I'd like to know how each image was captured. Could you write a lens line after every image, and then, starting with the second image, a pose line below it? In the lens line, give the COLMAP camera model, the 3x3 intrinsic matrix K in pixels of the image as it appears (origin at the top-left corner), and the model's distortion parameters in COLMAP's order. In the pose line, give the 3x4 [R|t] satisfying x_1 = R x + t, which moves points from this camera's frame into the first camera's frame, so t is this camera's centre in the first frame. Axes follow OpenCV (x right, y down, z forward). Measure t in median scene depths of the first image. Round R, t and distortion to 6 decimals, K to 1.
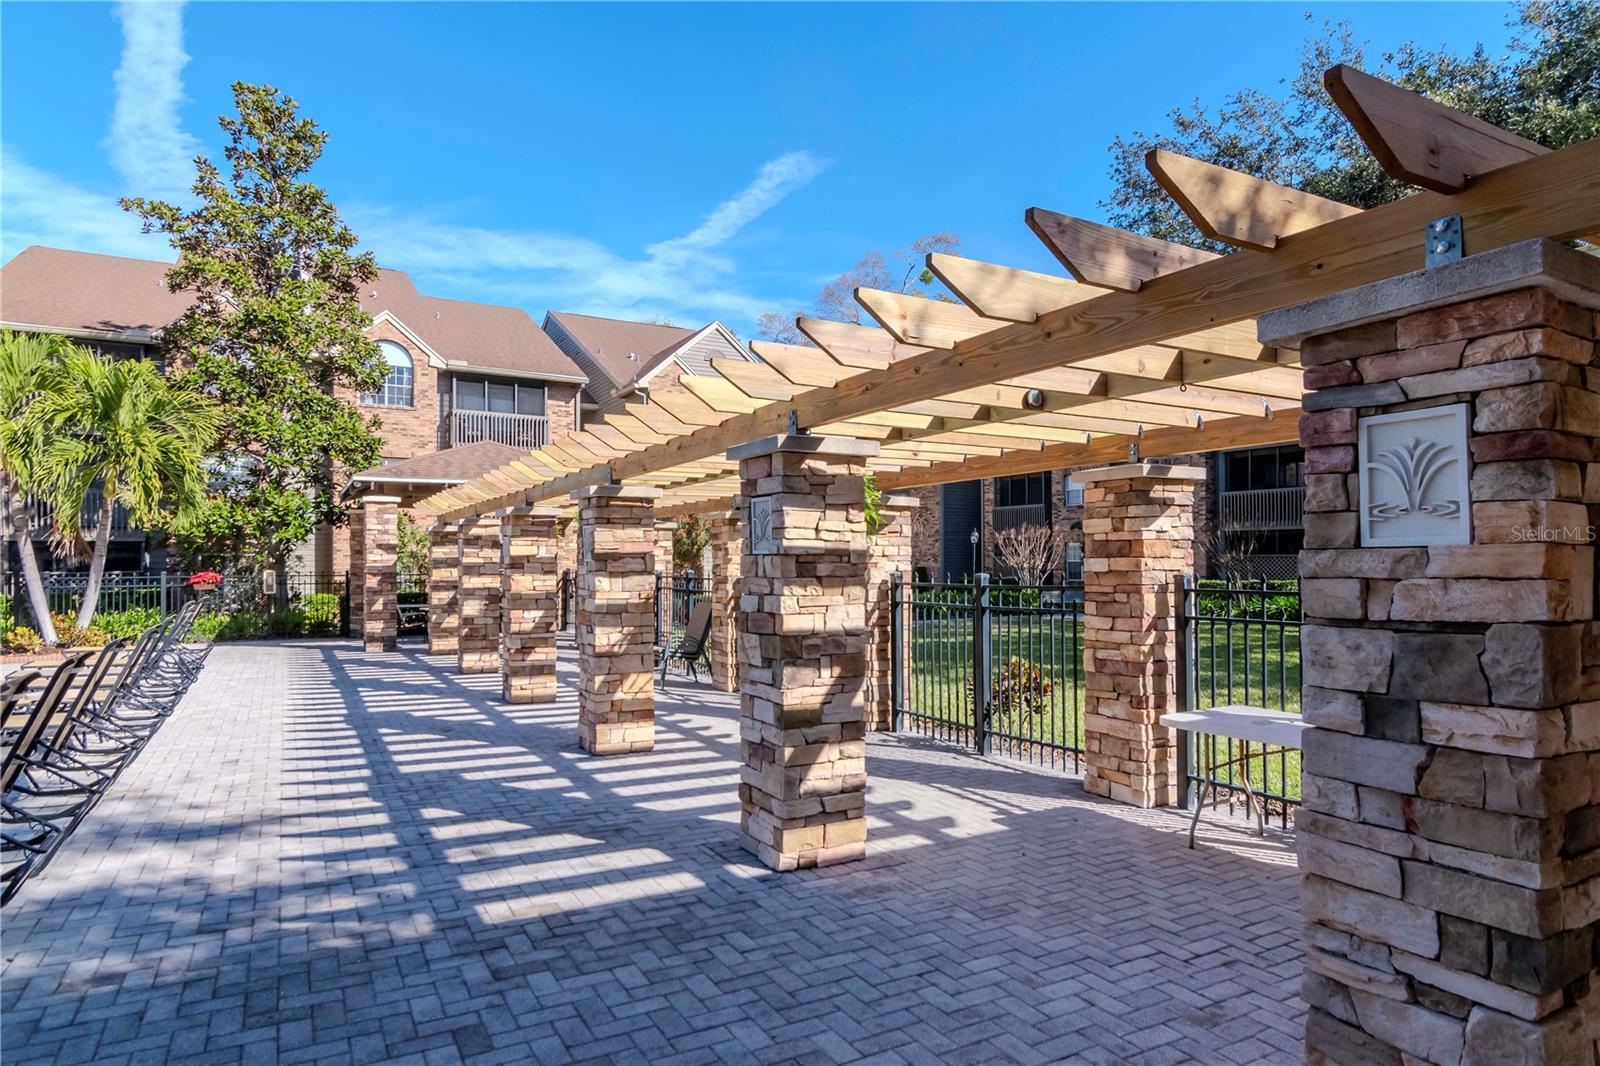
lens RADIAL K [[887.9, 0, 792.3], [0, 887.9, 555.0], [0, 0, 1]] dist [-0.002107, -0.009596]
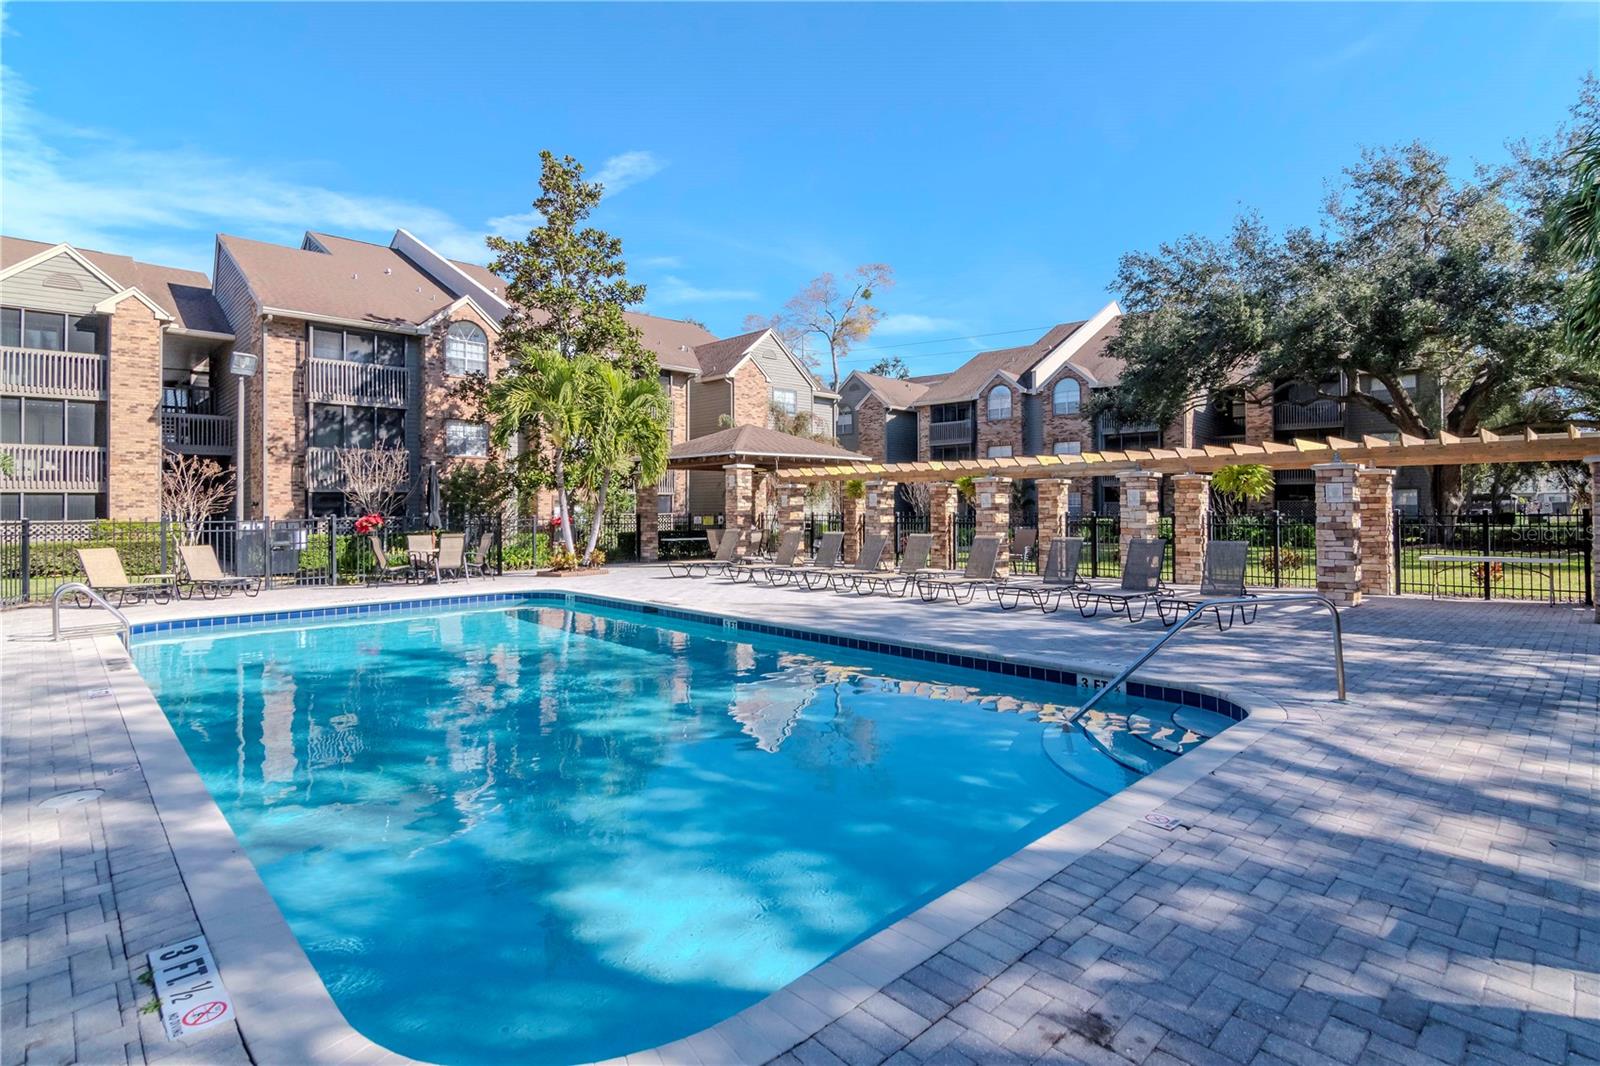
lens RADIAL K [[773.2, 0, 804.1], [0, 773.2, 505.0], [0, 0, 1]] dist [-0.007447, -0.005275]
pose [[0.965449, -0.002876, 0.260575, -1.502056], [0.001898, 0.999990, 0.004008, -0.003775], [-0.260584, -0.003375, 0.965445, -0.624389]]
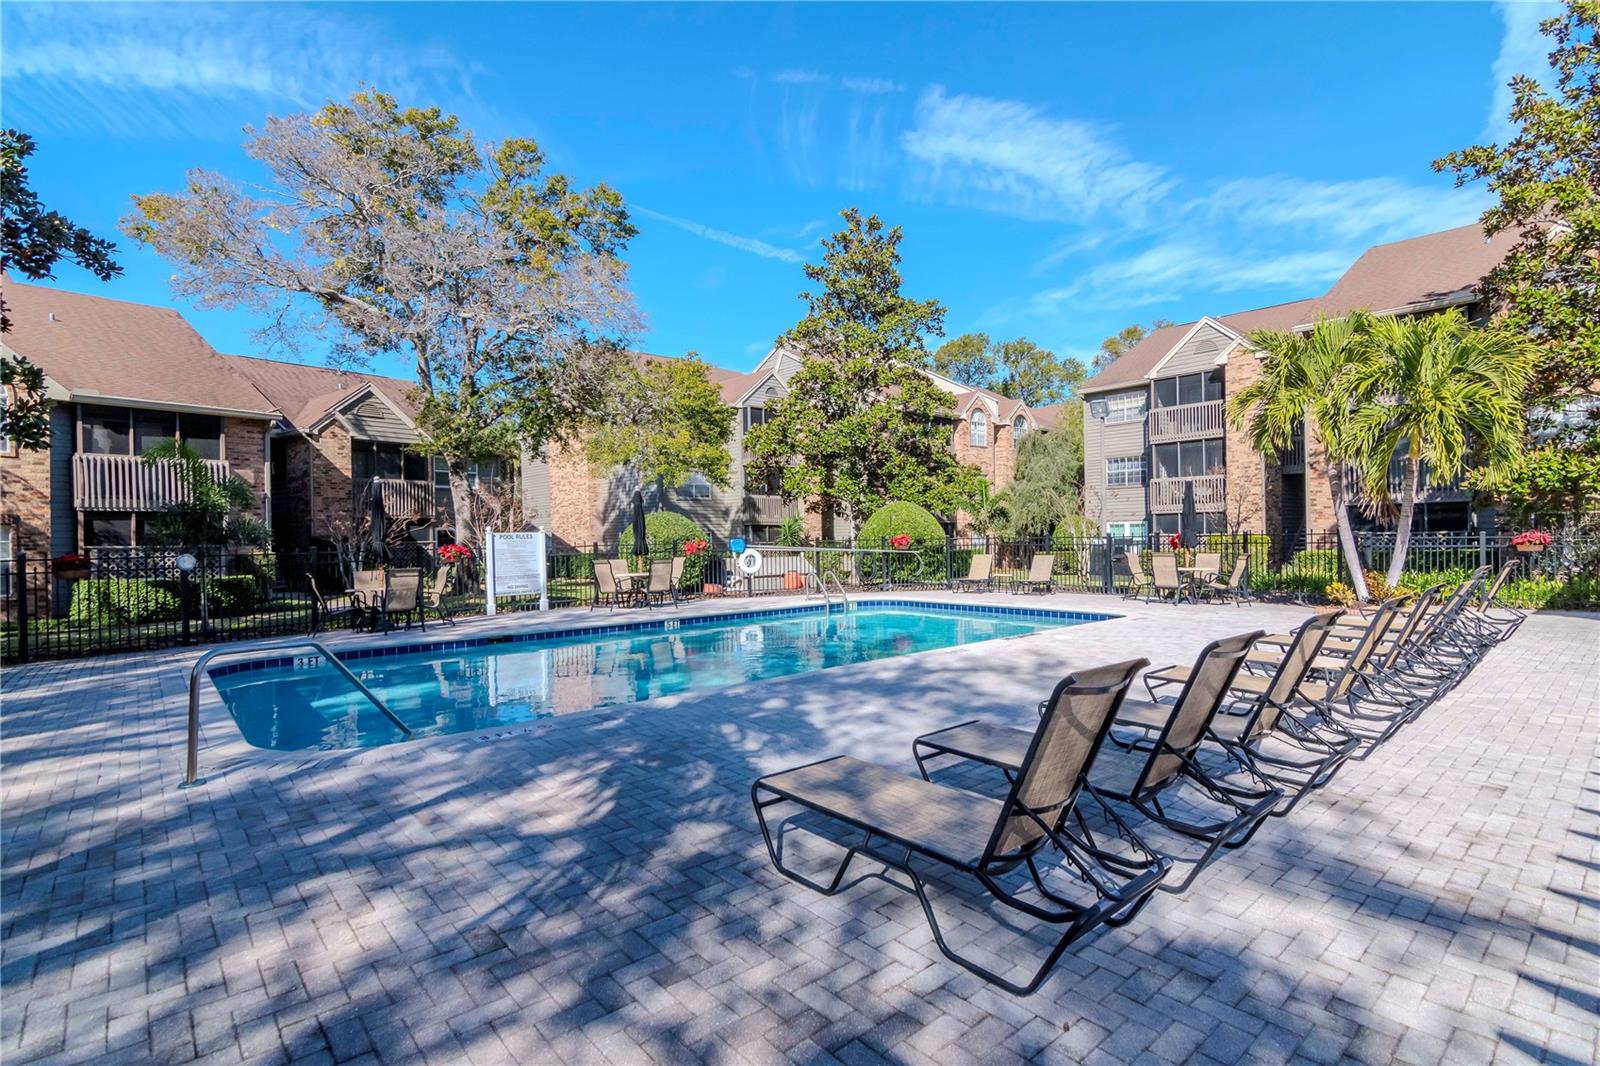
lens RADIAL K [[773.2, 0, 821.5], [0, 773.2, 545.7], [0, 0, 1]] dist [-0.007447, -0.005275]
pose [[0.213312, 0.014676, -0.976874, -0.121344], [0.022652, 0.999544, 0.019962, 0.003746], [0.976722, -0.026386, 0.212882, 0.294791]]
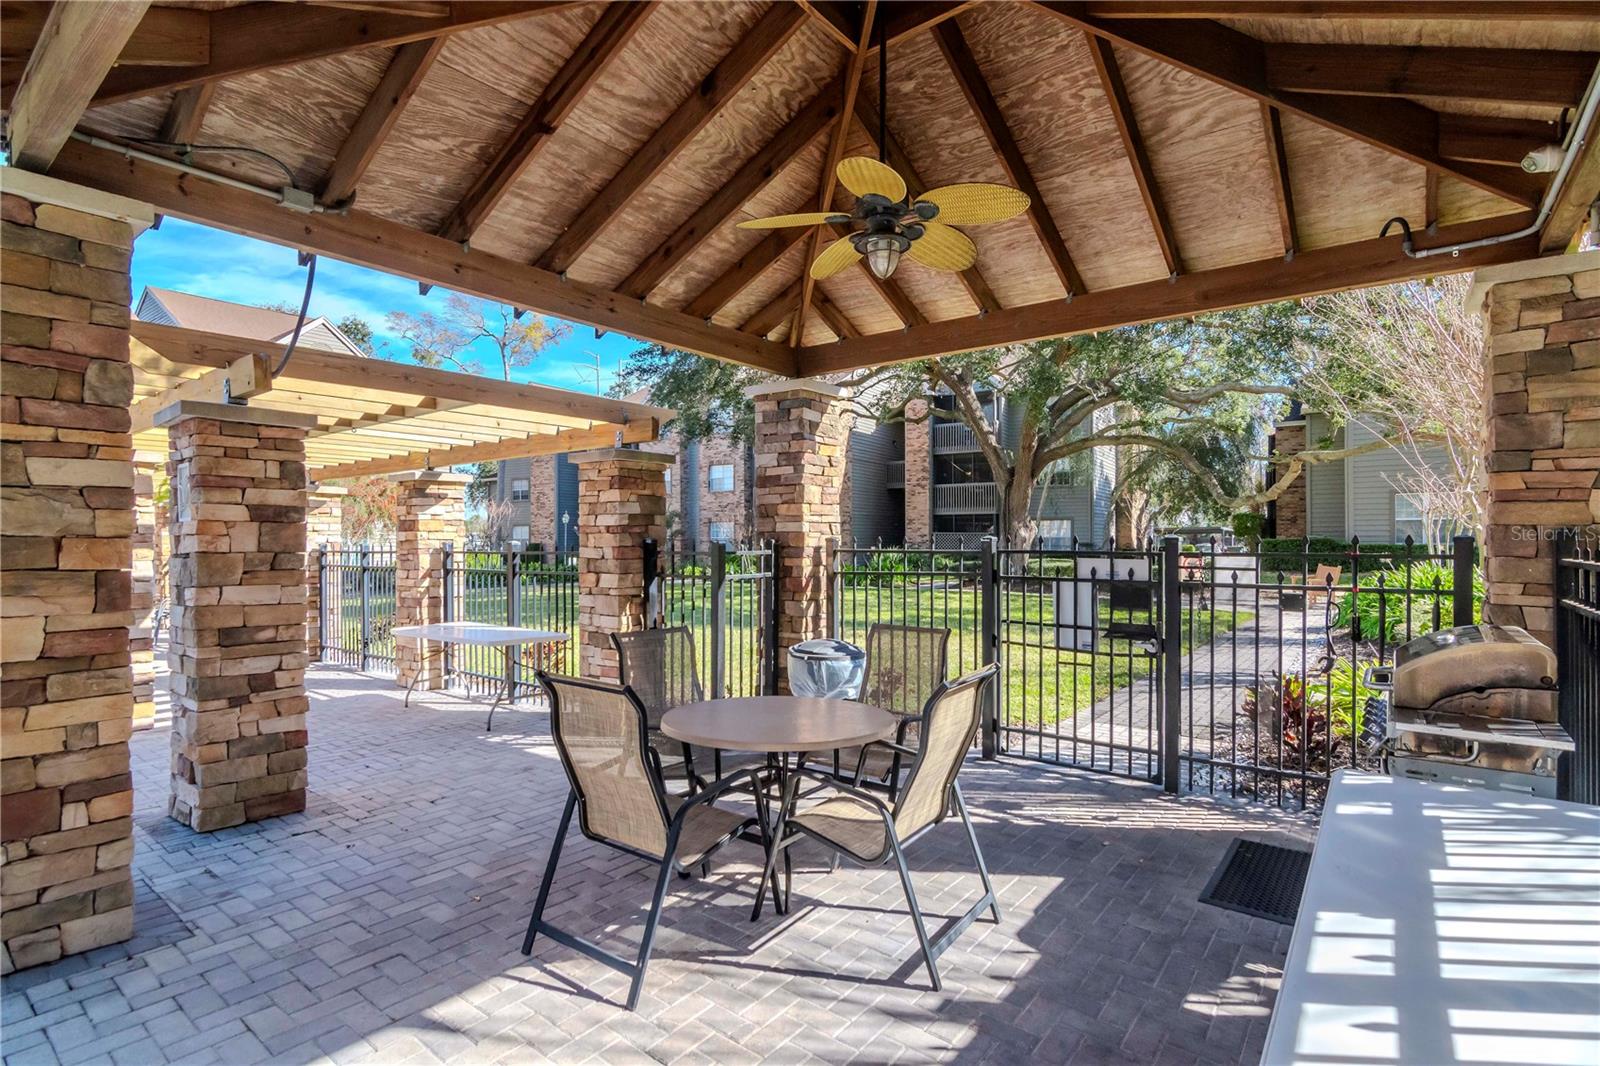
lens RADIAL K [[773.2, 0, 796.9], [0, 773.2, 545.2], [0, 0, 1]] dist [-0.007447, -0.005275]
pose [[0.923581, -0.003045, 0.383392, 0.379767], [-0.002370, 0.999904, 0.013649, 0.005587], [-0.383397, -0.013515, 0.923485, -0.398113]]
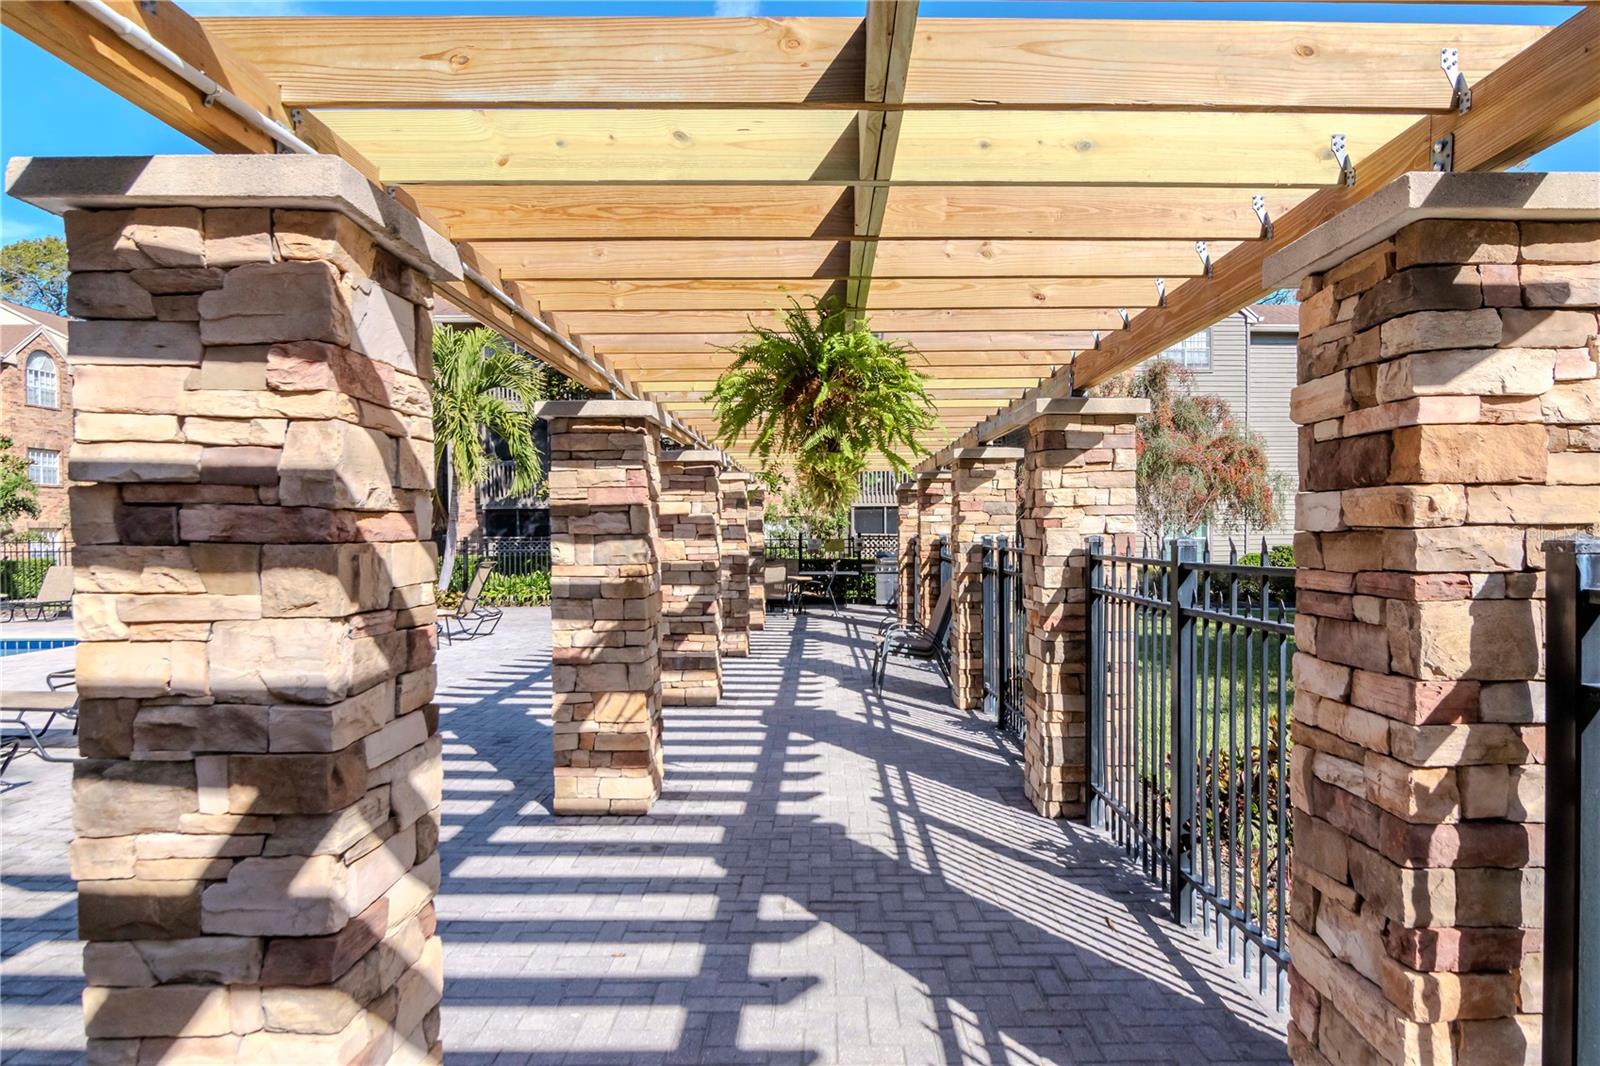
lens RADIAL K [[927.4, 0, 871.6], [0, 927.4, 549.4], [0, 0, 1]] dist [-0.007055, -0.003304]
pose [[0.894026, 0.006567, -0.447967, 0.286550], [0.007667, 0.999522, 0.029952, 0.011225], [0.447950, -0.030213, 0.893548, 0.488339]]
